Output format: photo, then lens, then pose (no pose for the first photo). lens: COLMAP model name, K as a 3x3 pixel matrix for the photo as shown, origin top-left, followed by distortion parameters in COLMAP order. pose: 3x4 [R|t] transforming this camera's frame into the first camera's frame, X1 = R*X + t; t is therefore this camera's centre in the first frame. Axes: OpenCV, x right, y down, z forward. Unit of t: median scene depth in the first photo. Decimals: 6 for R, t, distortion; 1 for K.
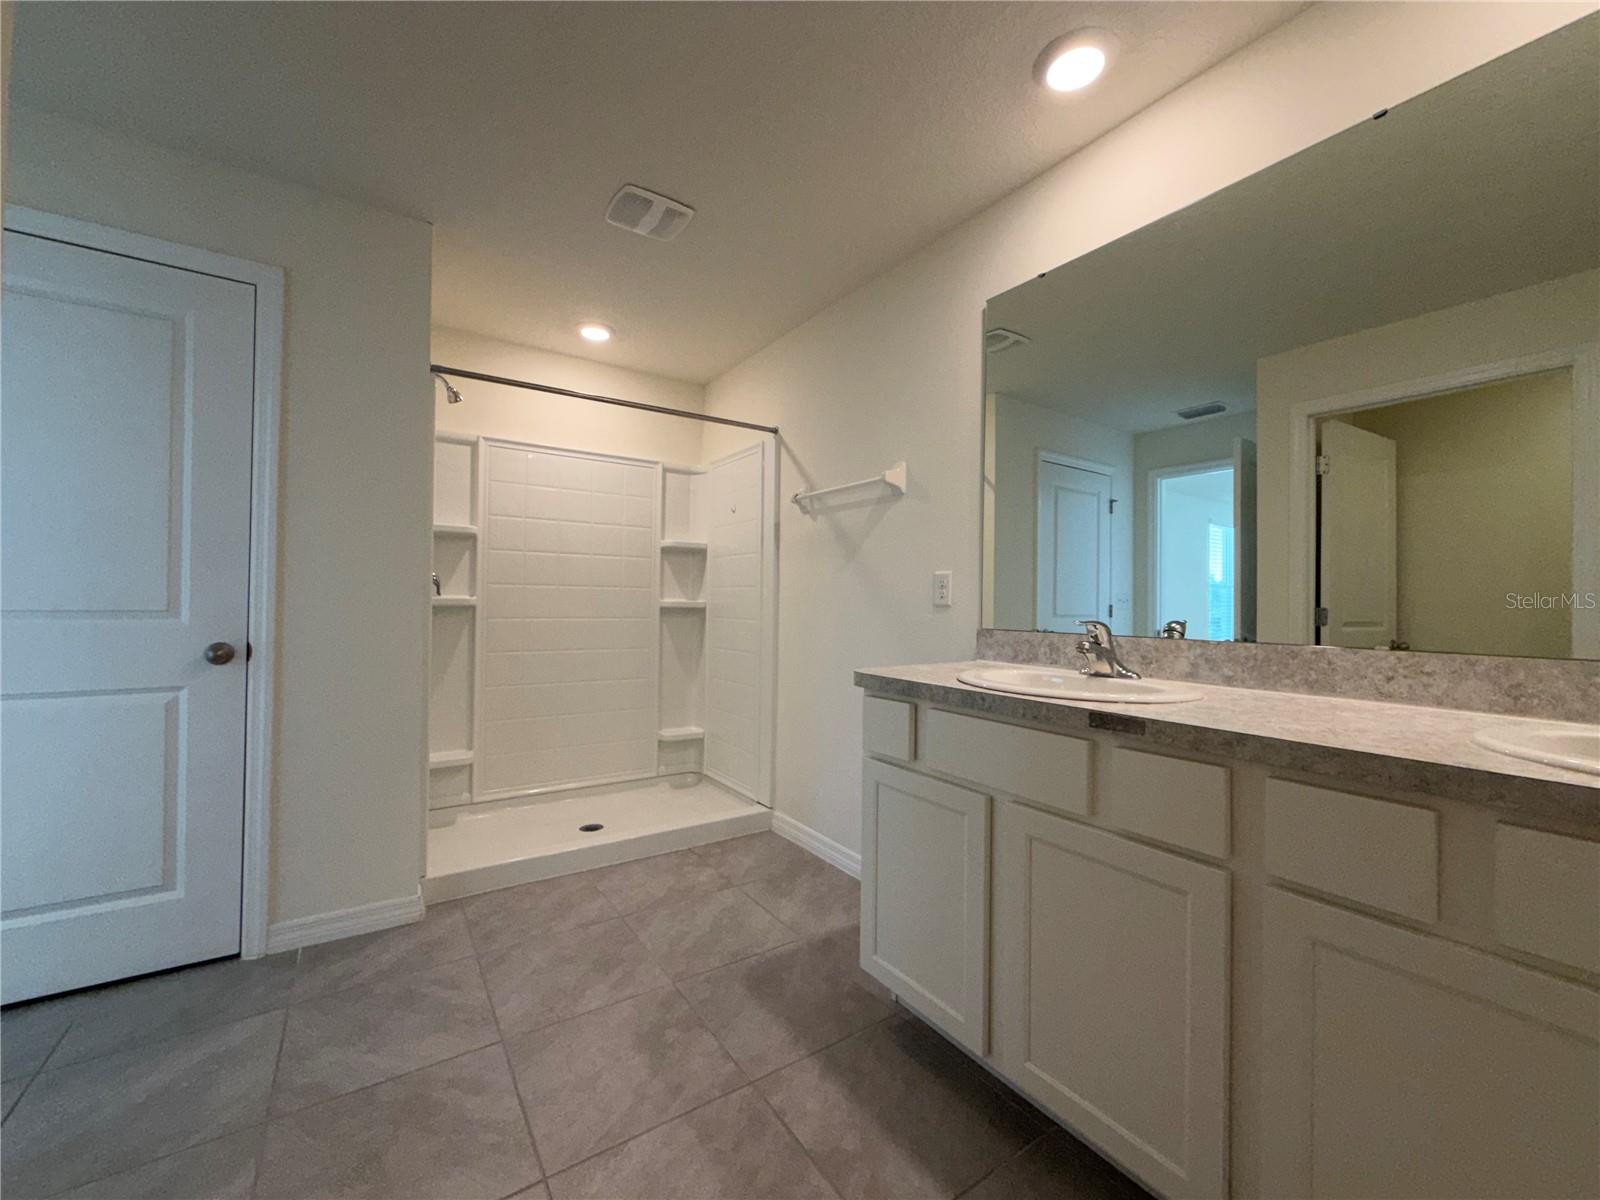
lens RADIAL K [[636.5, 0, 806.6], [0, 636.5, 605.7], [0, 0, 1]] dist [-0.001498, 0.000548]
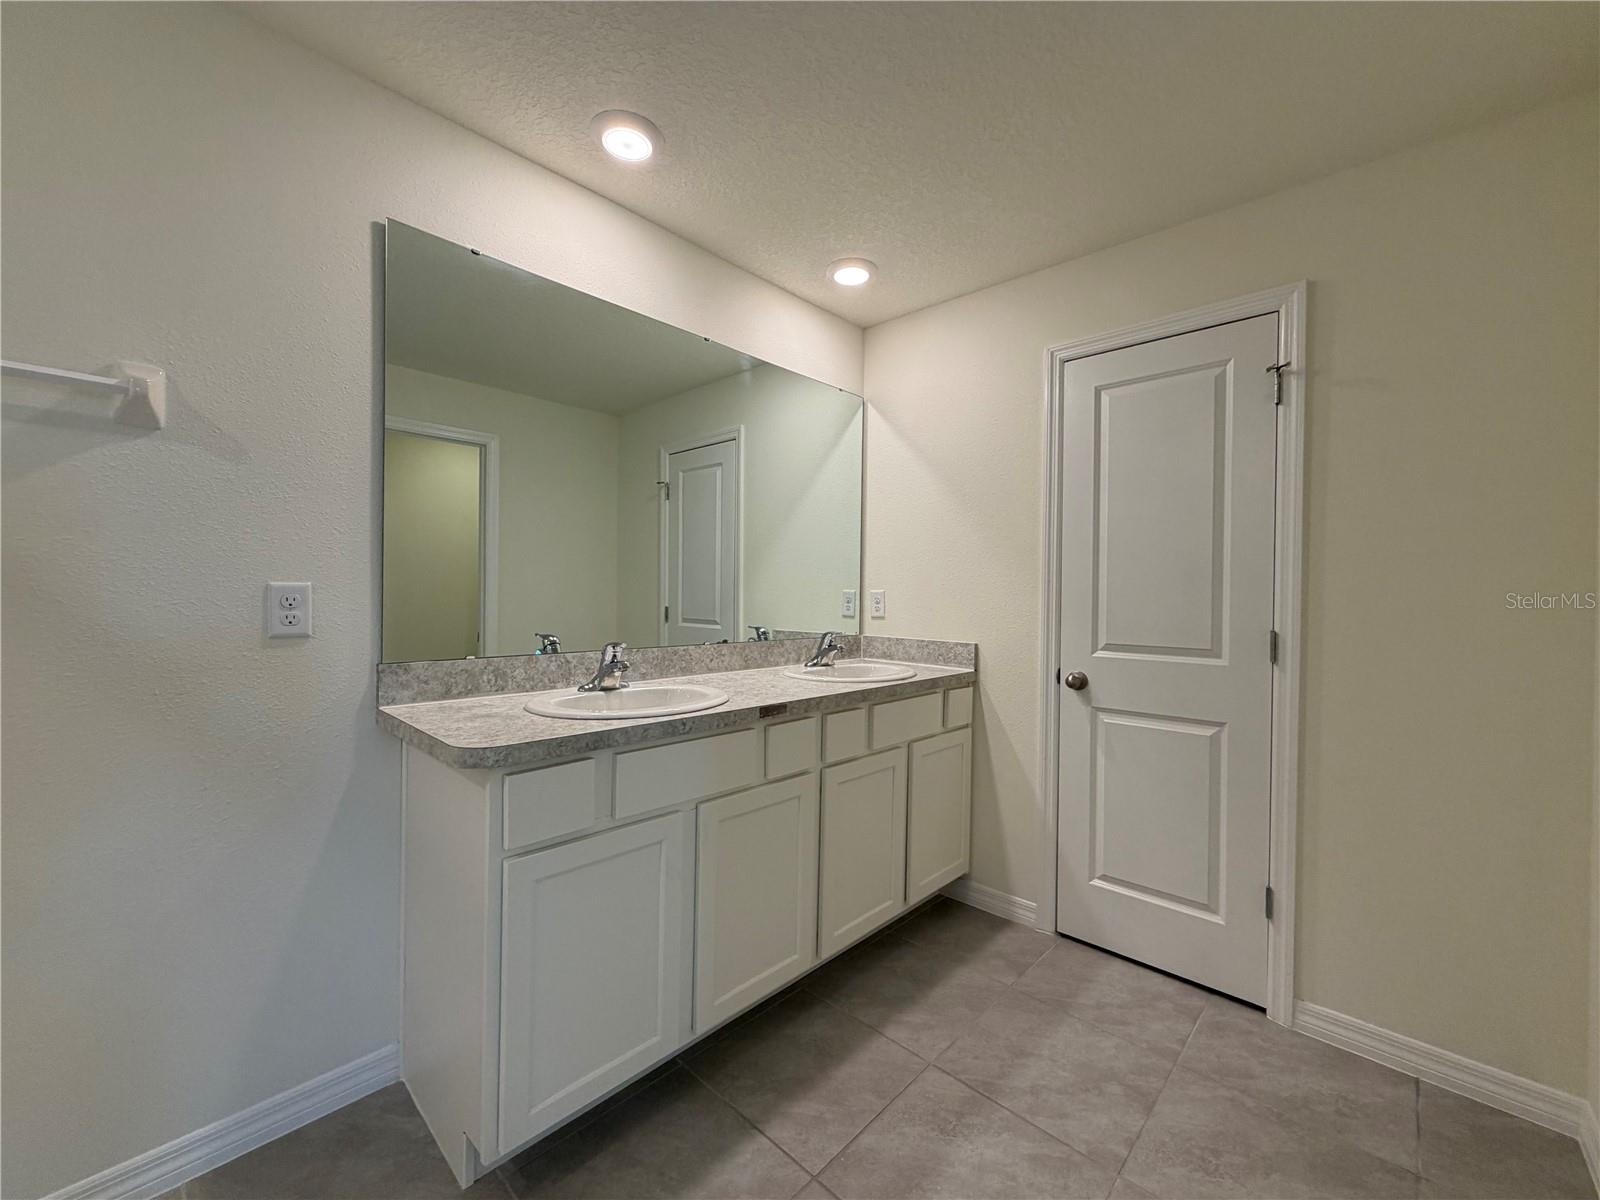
lens RADIAL K [[636.5, 0, 806.2], [0, 636.5, 594.1], [0, 0, 1]] dist [-0.001498, 0.000548]
pose [[-0.205737, -0.018975, 0.978423, -0.784231], [-0.015825, 0.999746, 0.016061, -0.092498], [-0.978479, -0.012179, -0.205985, 0.955682]]
